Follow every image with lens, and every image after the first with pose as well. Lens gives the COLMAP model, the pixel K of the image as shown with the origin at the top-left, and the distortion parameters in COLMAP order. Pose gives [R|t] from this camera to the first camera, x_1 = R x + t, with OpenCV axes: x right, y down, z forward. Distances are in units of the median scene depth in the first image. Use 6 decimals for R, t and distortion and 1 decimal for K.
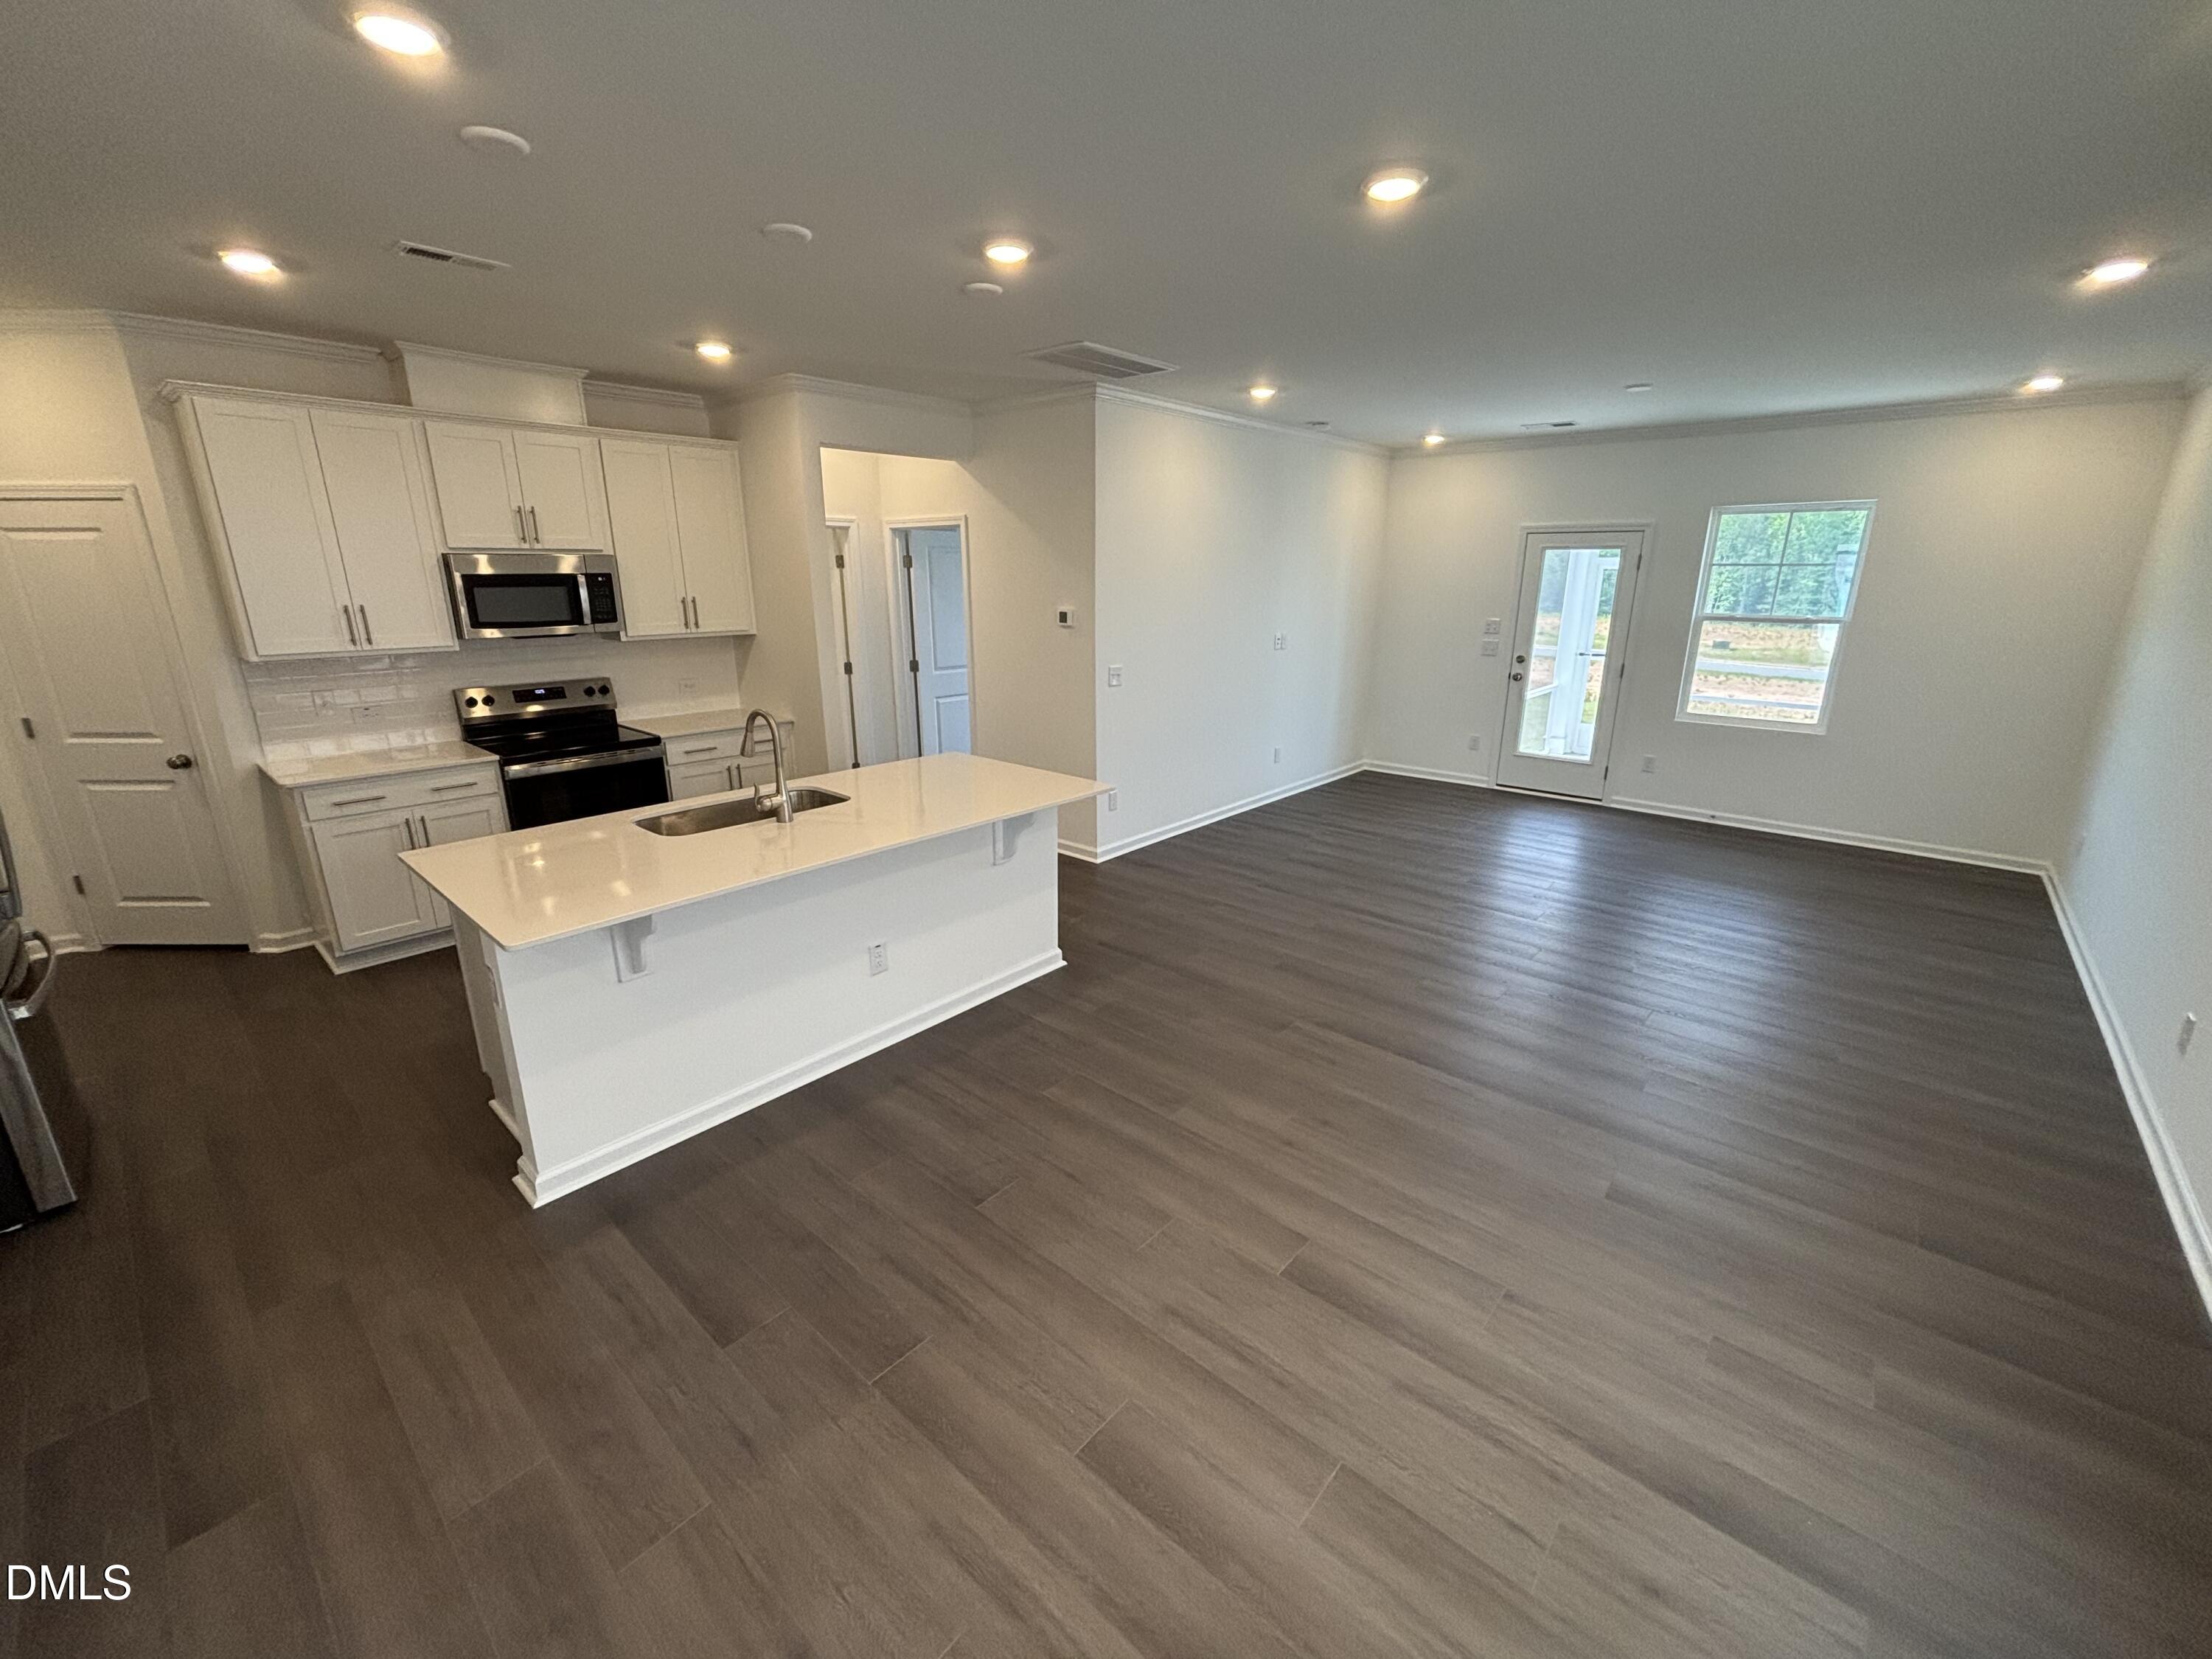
lens RADIAL K [[892.5, 0, 1104.5], [0, 892.5, 824.1], [0, 0, 1]] dist [-0.002307, -0.000473]
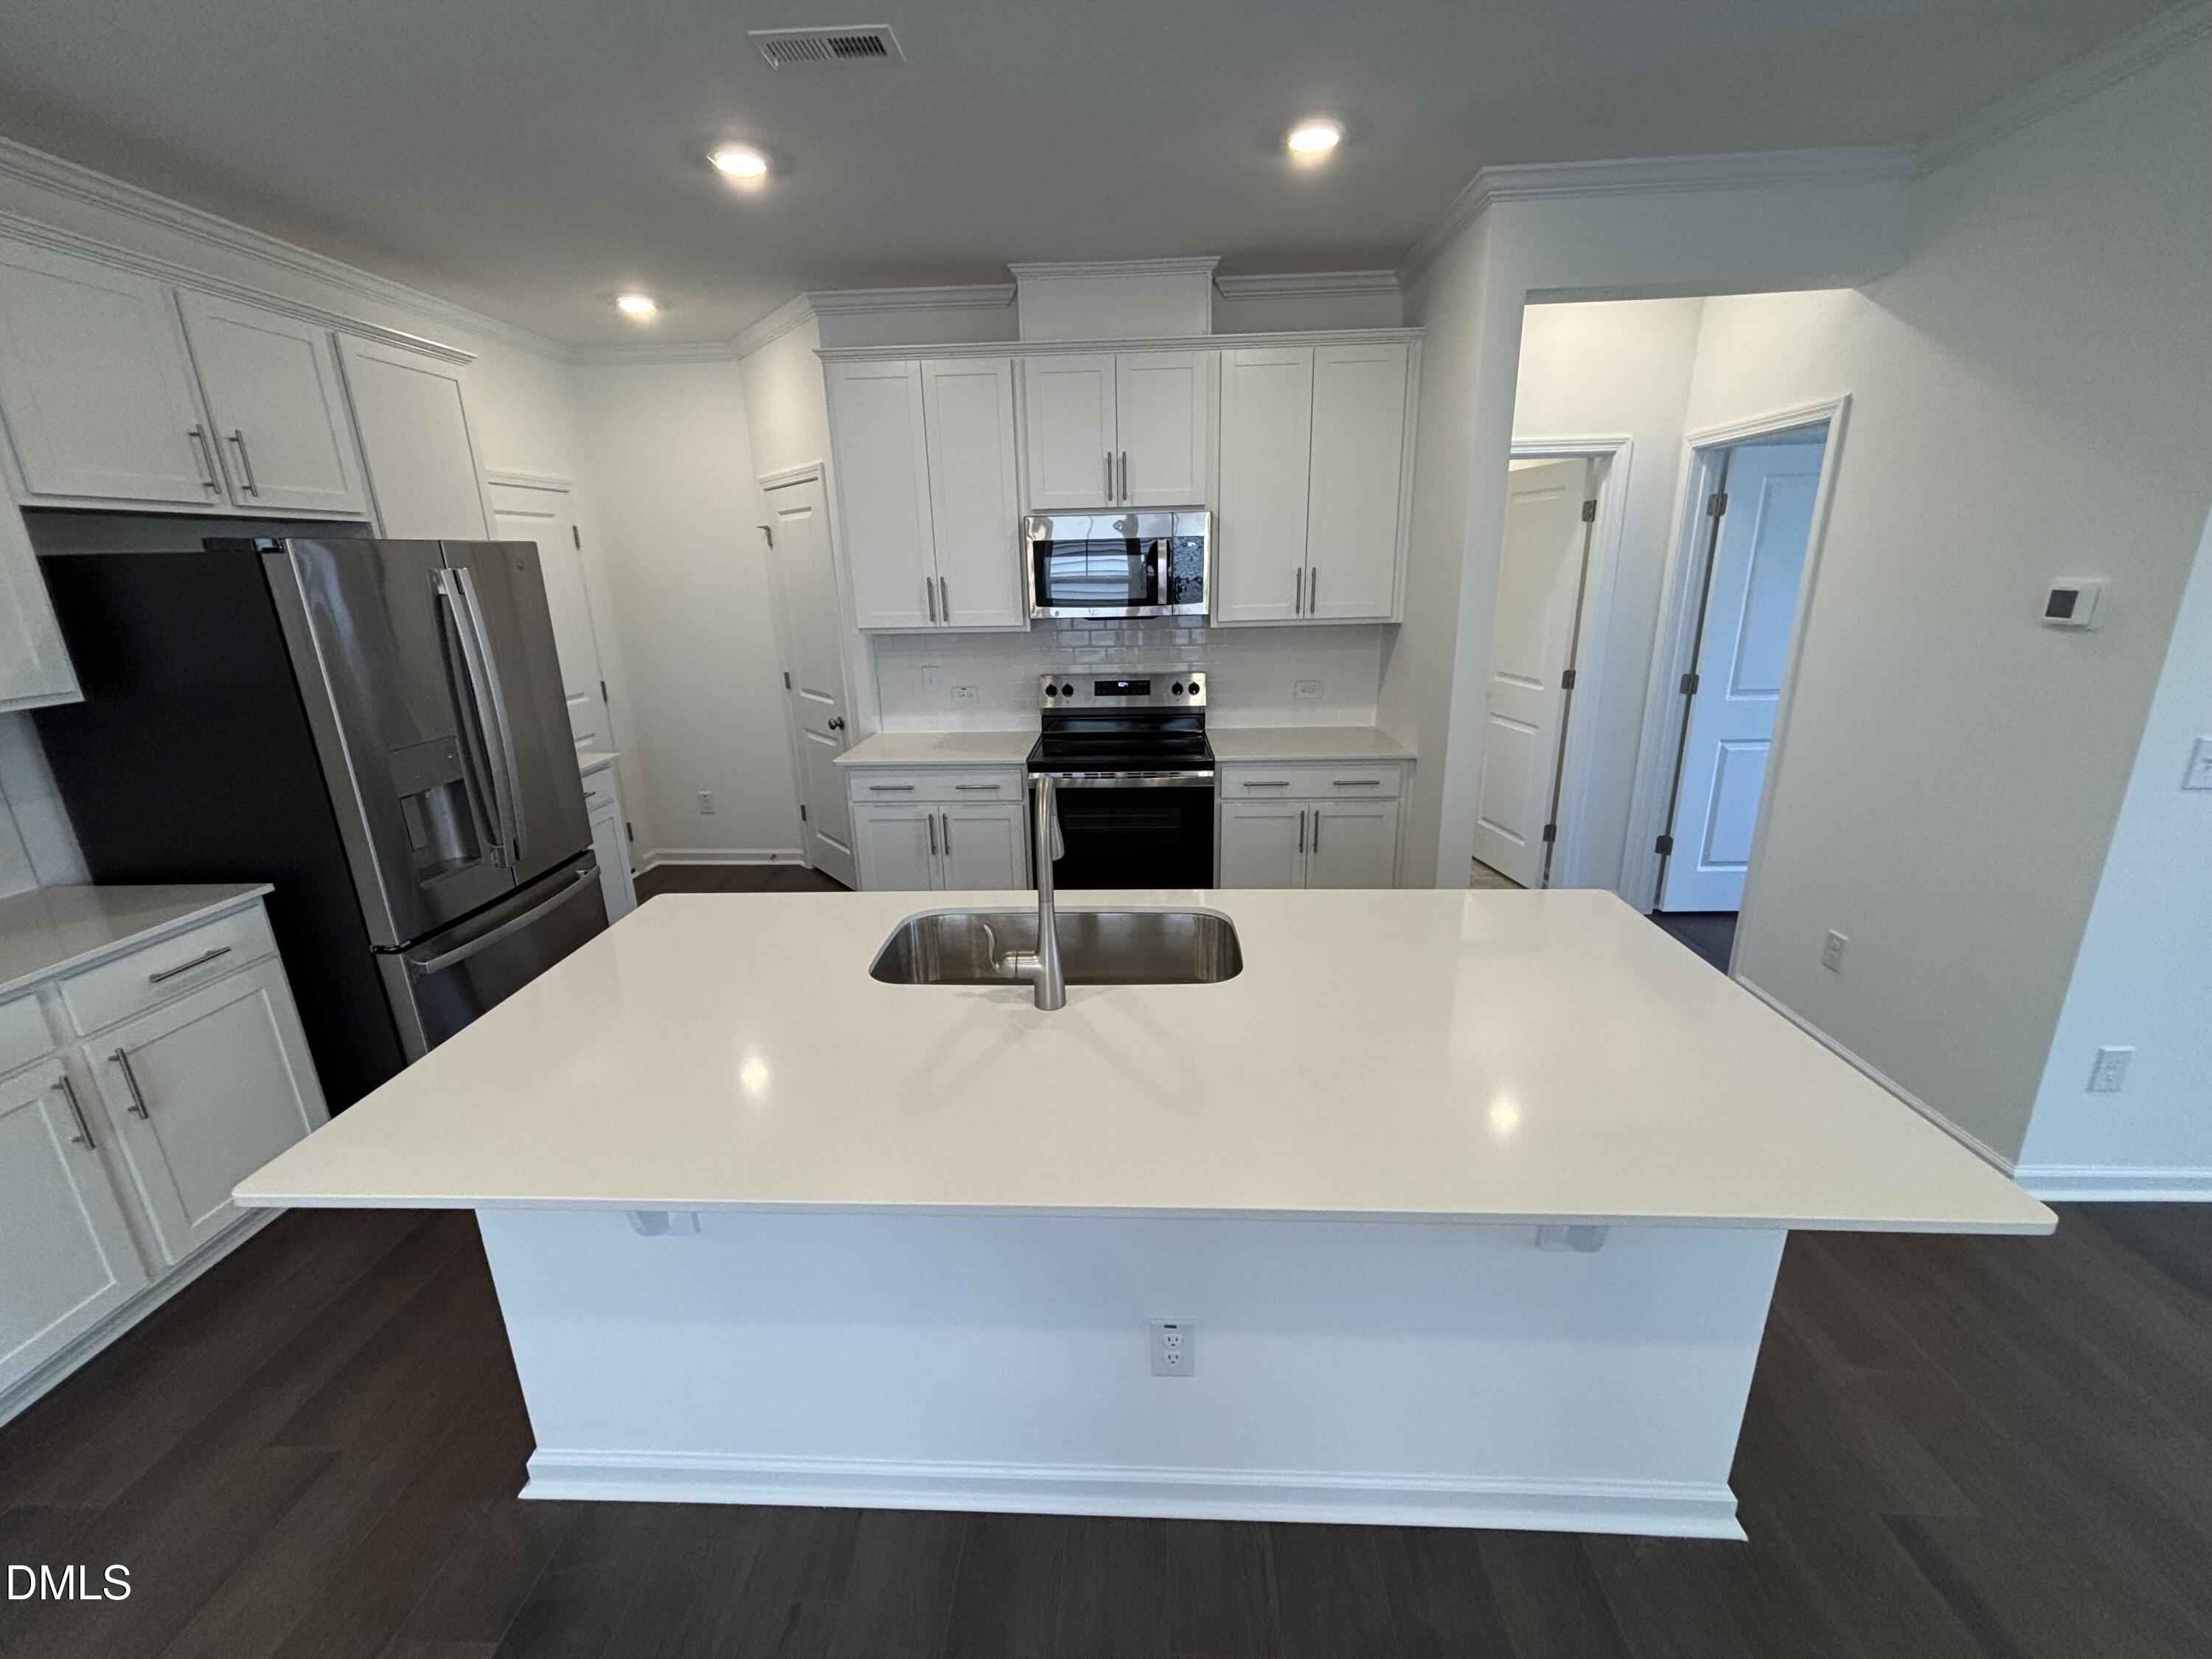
lens RADIAL K [[892.5, 0, 1098.9], [0, 892.5, 822.8], [0, 0, 1]] dist [0.001304, -0.000139]
pose [[0.623042, 0.202610, -0.755492, 0.009137], [-0.190267, 0.976115, 0.104867, -0.103298], [0.758694, 0.078409, 0.646711, 0.447262]]
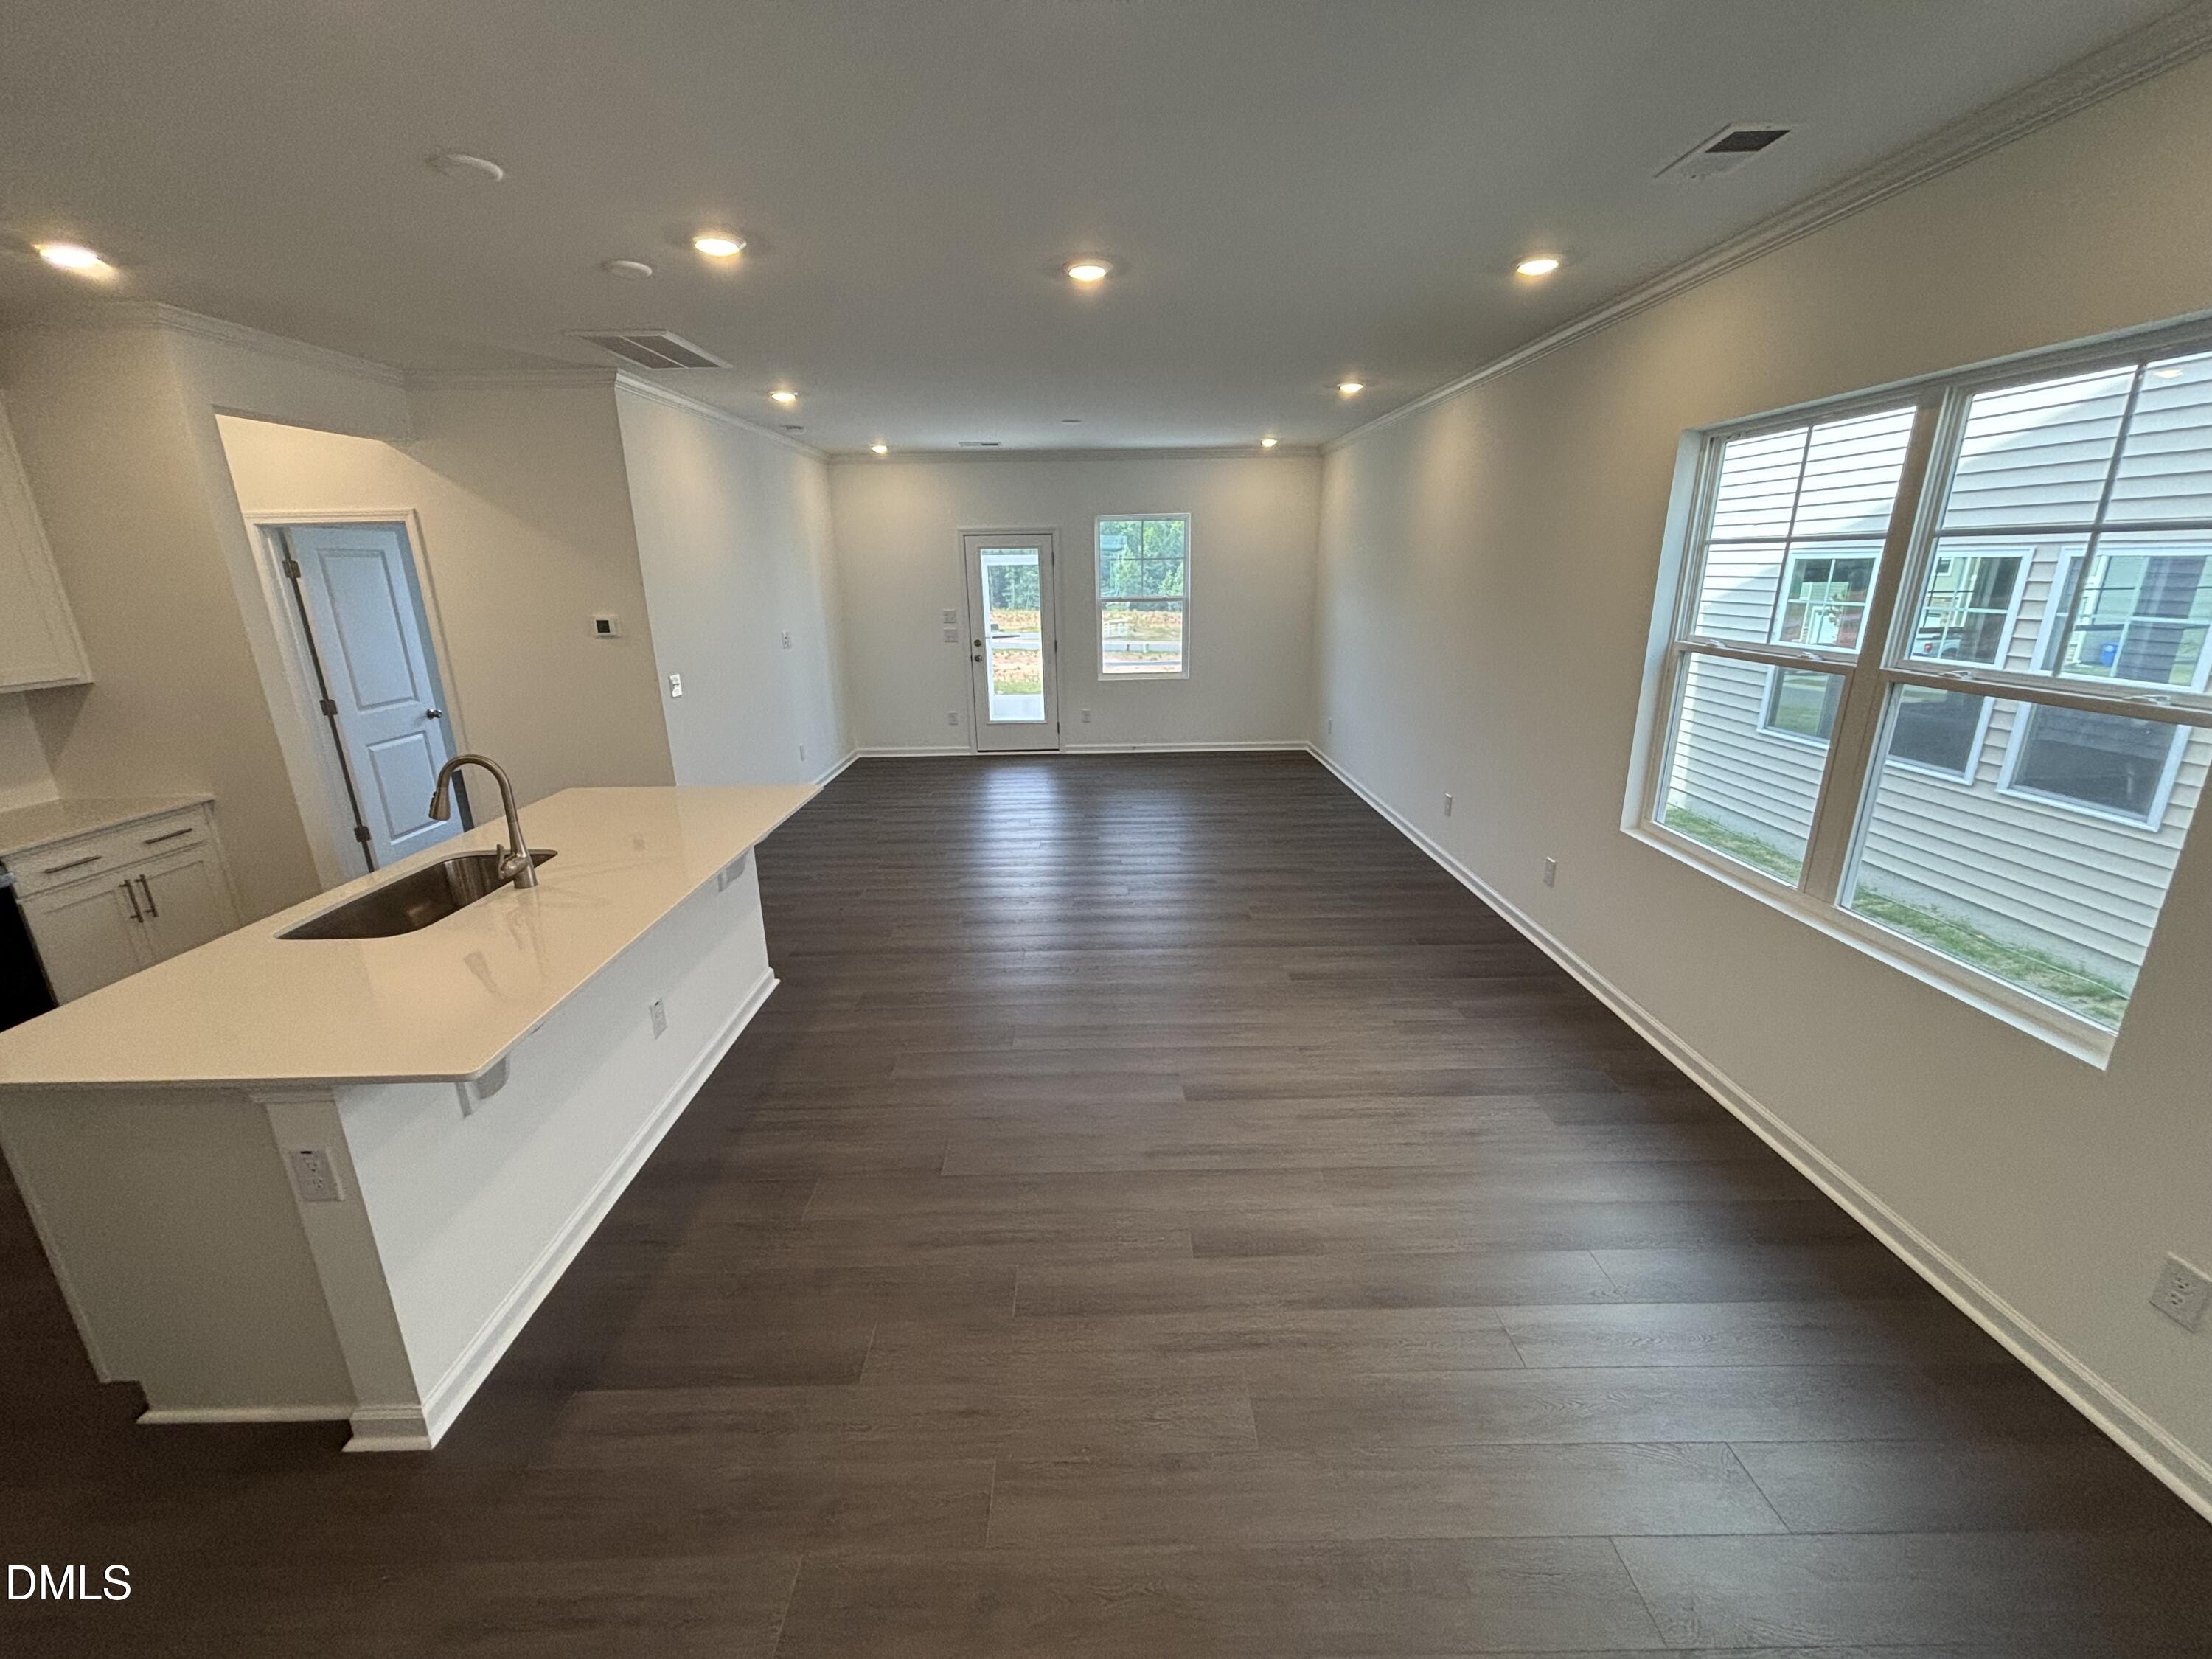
lens RADIAL K [[892.5, 0, 1104.5], [0, 892.5, 824.1], [0, 0, 1]] dist [-0.002307, -0.000473]
pose [[0.738751, -0.202664, 0.642787, -0.312974], [0.203195, 0.976316, 0.074291, -0.007079], [-0.642619, 0.075728, 0.762434, 0.022521]]
